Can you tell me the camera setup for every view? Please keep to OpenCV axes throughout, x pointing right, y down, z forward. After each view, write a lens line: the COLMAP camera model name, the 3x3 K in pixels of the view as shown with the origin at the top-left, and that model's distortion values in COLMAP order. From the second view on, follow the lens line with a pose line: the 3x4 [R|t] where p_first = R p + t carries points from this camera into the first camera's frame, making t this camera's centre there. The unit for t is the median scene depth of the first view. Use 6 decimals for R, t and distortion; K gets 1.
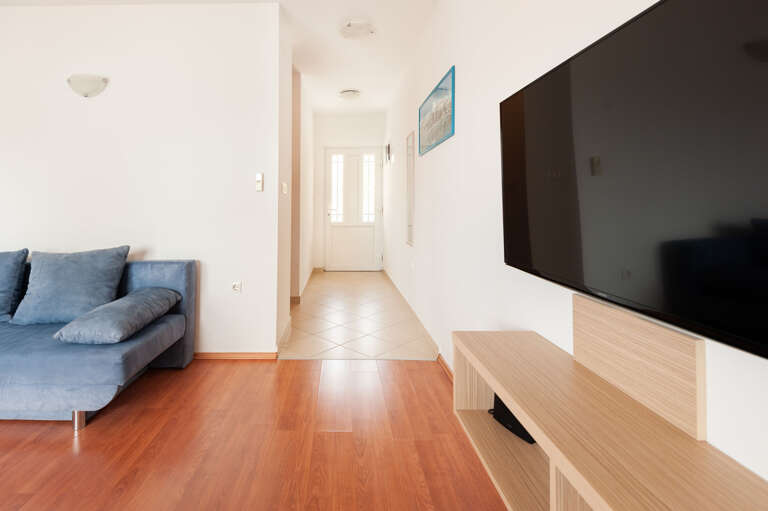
lens RADIAL K [[376.3, 0, 331.7], [0, 376.3, 198.6], [0, 0, 1]] dist [0.000172, -0.000244]
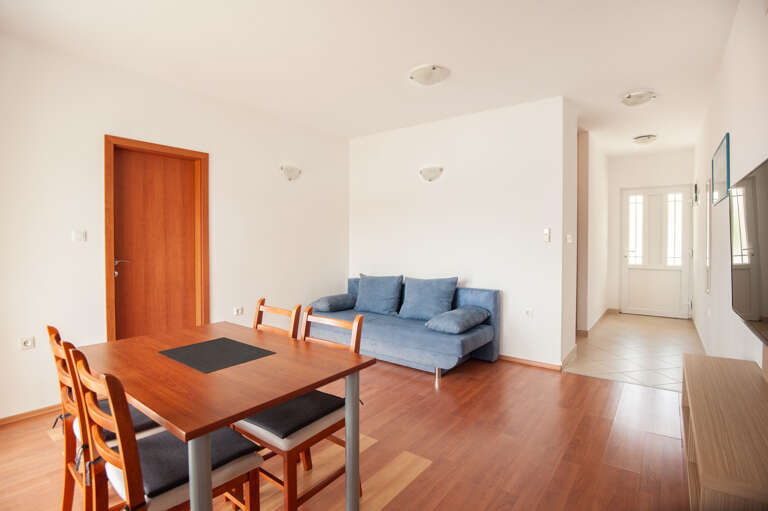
lens RADIAL K [[373.1, 0, 383.6], [0, 373.1, 235.1], [0, 0, 1]] dist [-0.026509, -0.000148]
pose [[0.812386, -0.001838, -0.583116, 0.110835], [0.004811, 0.999982, 0.003552, -0.055129], [0.583100, -0.005691, 0.812381, -0.430356]]
